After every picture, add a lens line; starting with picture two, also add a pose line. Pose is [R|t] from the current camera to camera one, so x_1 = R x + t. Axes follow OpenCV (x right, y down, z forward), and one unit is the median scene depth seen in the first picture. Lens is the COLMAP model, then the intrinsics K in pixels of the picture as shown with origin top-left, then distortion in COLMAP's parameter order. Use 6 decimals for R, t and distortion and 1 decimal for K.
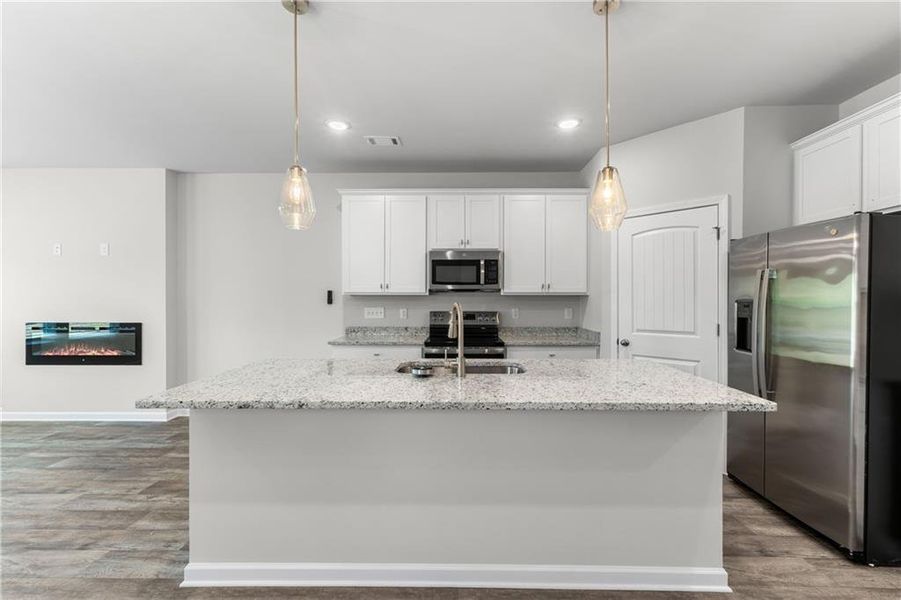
lens RADIAL K [[381.8, 0, 452.7], [0, 381.8, 298.7], [0, 0, 1]] dist [0.000072, 0.001412]
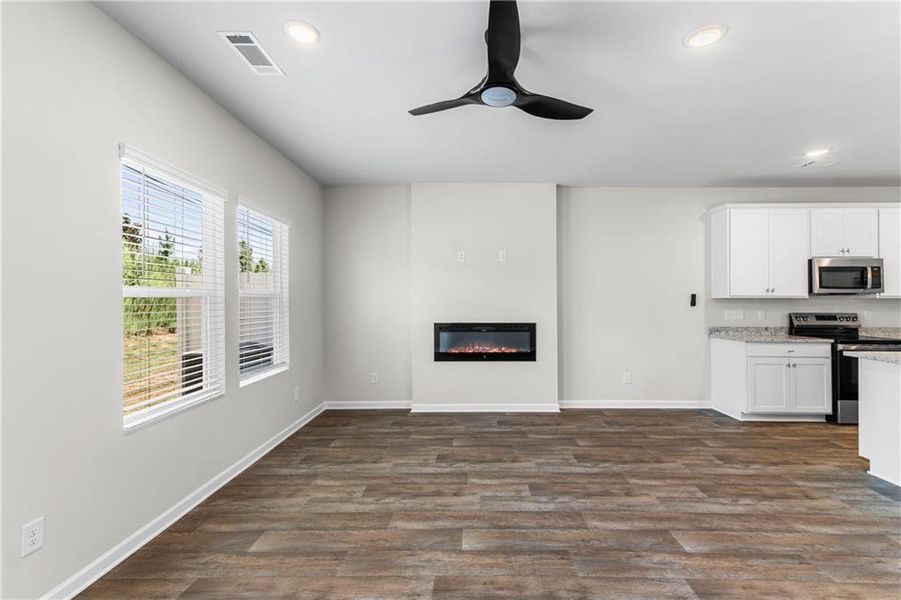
lens RADIAL K [[381.8, 0, 449.3], [0, 381.8, 294.8], [0, 0, 1]] dist [0.000072, 0.001412]
pose [[0.999760, -0.003983, -0.021526, -1.072982], [0.003374, 0.999595, -0.028258, 0.009085], [0.021630, 0.028179, 0.999369, -0.143629]]
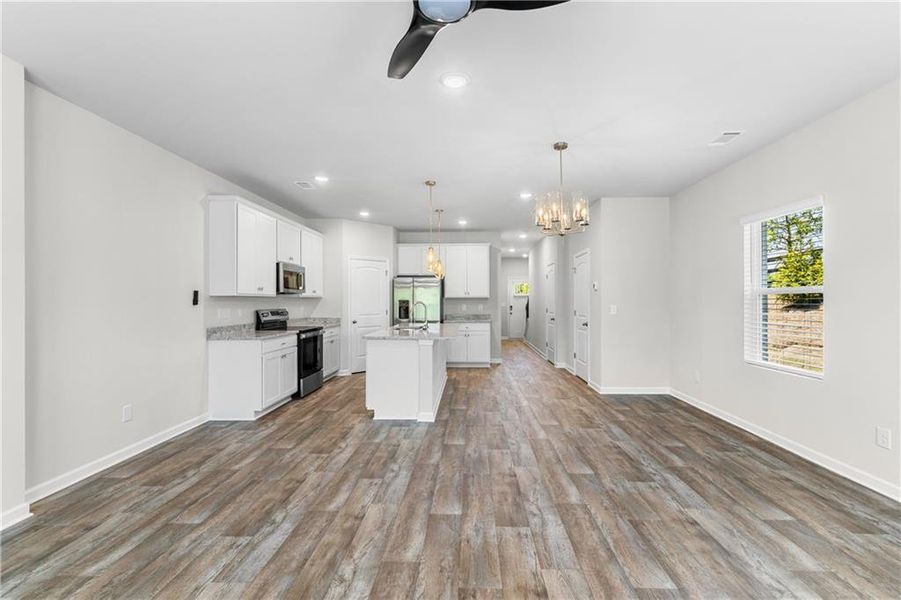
lens RADIAL K [[403.2, 0, 454.0], [0, 403.2, 313.0], [0, 0, 1]] dist [0.010425, -0.000213]
pose [[0.026185, -0.036296, 0.998998, -1.374122], [0.011896, 0.999281, 0.035995, 0.004220], [-0.999586, 0.010941, 0.026598, 0.359589]]
